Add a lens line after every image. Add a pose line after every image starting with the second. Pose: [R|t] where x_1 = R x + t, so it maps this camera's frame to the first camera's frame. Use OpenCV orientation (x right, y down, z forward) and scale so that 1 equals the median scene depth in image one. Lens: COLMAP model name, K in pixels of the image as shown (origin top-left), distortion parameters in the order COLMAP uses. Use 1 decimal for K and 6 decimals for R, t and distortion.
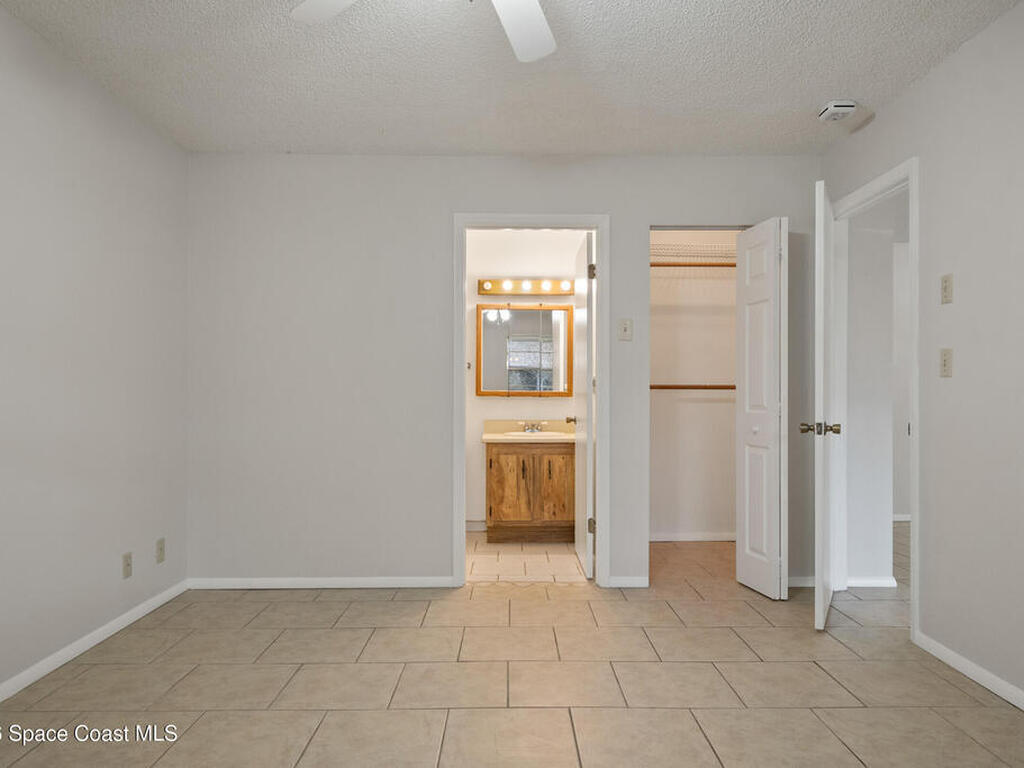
lens RADIAL K [[672.4, 0, 514.7], [0, 672.4, 394.8], [0, 0, 1]] dist [0.006243, -0.001980]
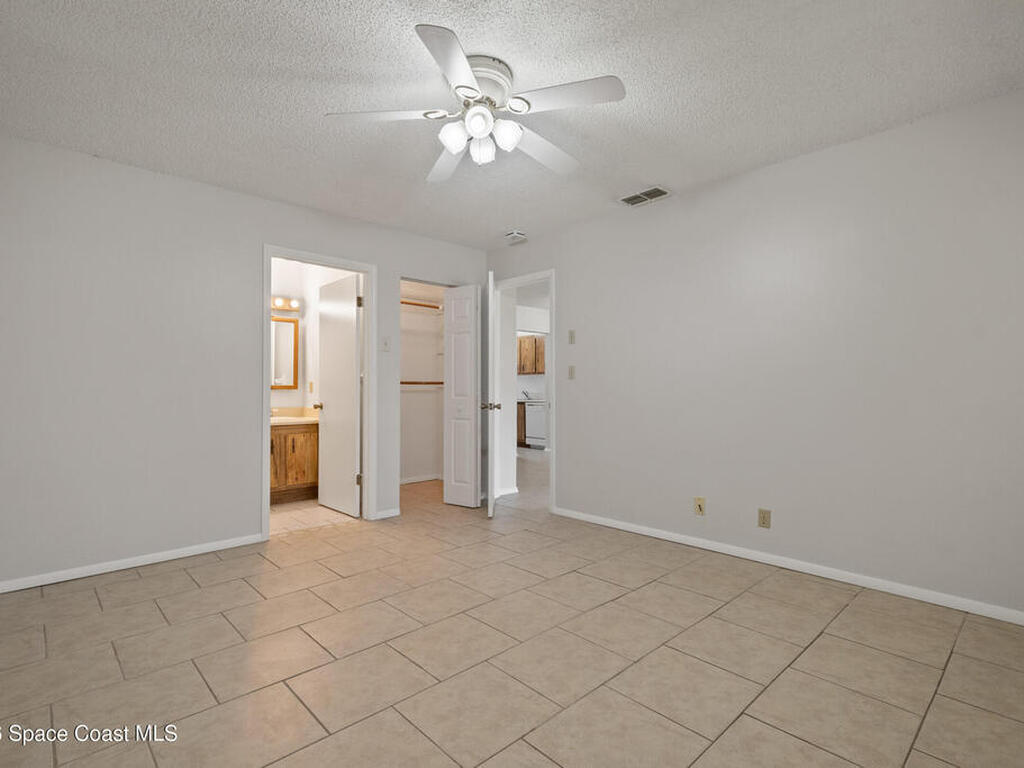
lens RADIAL K [[517.9, 0, 507.0], [0, 517.9, 378.9], [0, 0, 1]] dist [0.012473, -0.002673]
pose [[0.735937, 0.011592, 0.676950, -0.414012], [-0.000237, 0.999858, -0.016863, -0.000439], [-0.677050, 0.012250, 0.735836, -0.023744]]
